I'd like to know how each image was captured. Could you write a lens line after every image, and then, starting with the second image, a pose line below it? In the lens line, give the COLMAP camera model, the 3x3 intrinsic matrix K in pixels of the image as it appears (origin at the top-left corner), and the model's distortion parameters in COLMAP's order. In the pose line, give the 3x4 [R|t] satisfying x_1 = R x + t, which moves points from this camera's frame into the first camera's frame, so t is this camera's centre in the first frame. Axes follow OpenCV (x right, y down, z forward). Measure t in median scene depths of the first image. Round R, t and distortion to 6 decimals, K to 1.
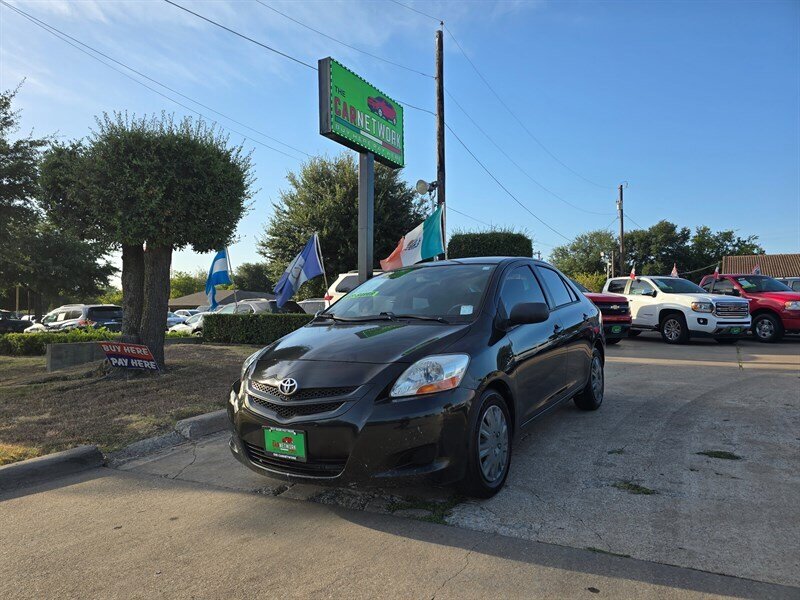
lens RADIAL K [[541.9, 0, 396.2], [0, 541.9, 301.3], [0, 0, 1]] dist [0.065720, -0.054344]
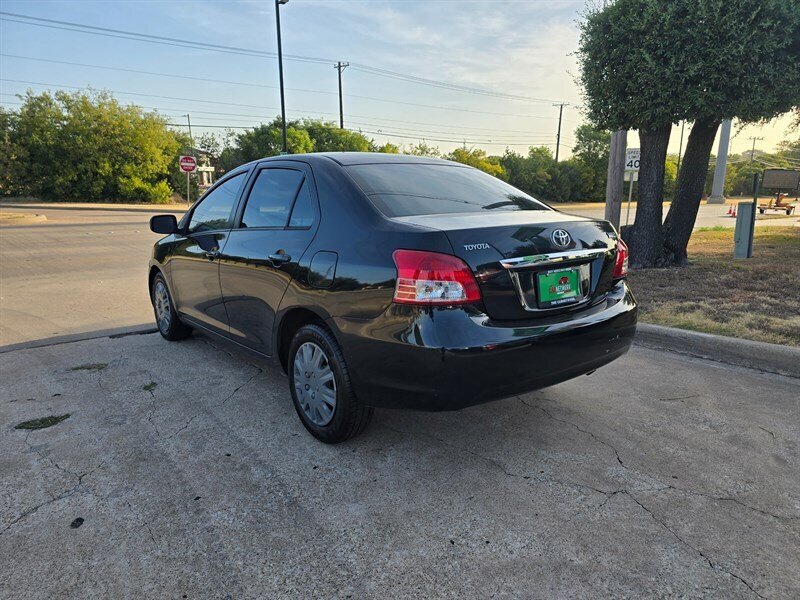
lens RADIAL K [[541.9, 0, 396.2], [0, 541.9, 301.3], [0, 0, 1]] dist [0.065720, -0.054344]
pose [[-0.332151, 0.207797, -0.920052, 1.014104], [0.011465, 0.976248, 0.216350, -0.055765], [0.943156, 0.061312, -0.326645, 1.576766]]
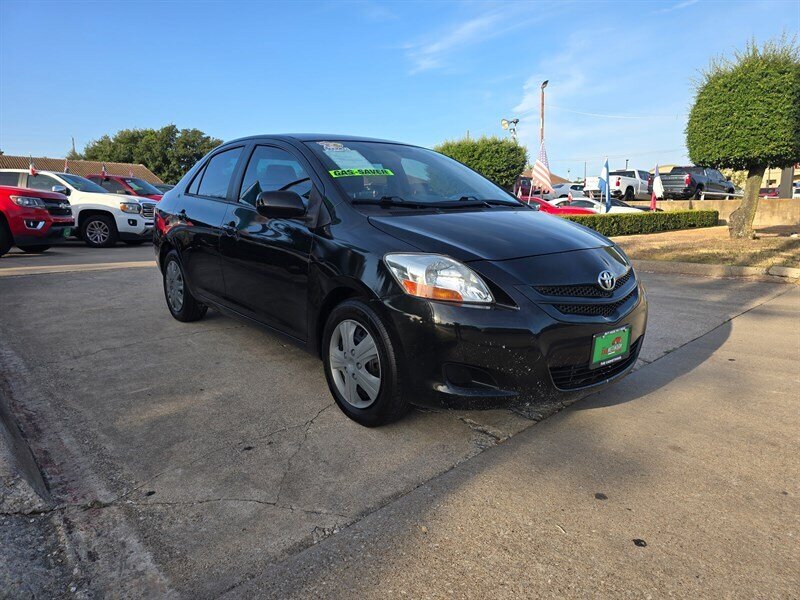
lens RADIAL K [[541.9, 0, 396.2], [0, 541.9, 301.3], [0, 0, 1]] dist [0.065720, -0.054344]
pose [[0.271785, -0.147376, 0.951007, -0.767934], [-0.012770, 0.987565, 0.156691, 0.043598], [-0.962273, -0.054731, 0.266523, 0.768517]]
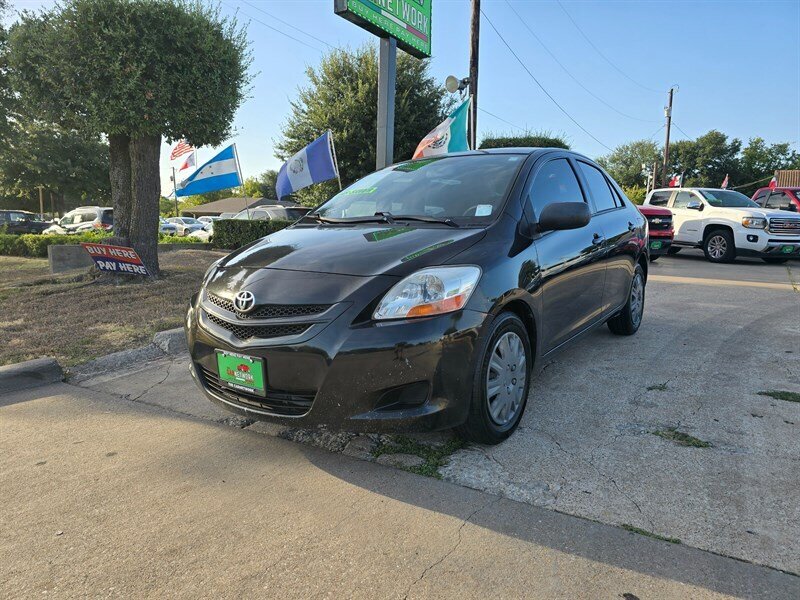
lens RADIAL K [[536.6, 0, 400.0], [0, 536.6, 300.0], [0, 0, 1]] dist [0.059285, -0.052211]
pose [[0.998657, 0.028802, -0.043073, 0.040374], [-0.021673, 0.987254, 0.157667, 0.020399], [0.047065, -0.156522, 0.986552, 0.178650]]
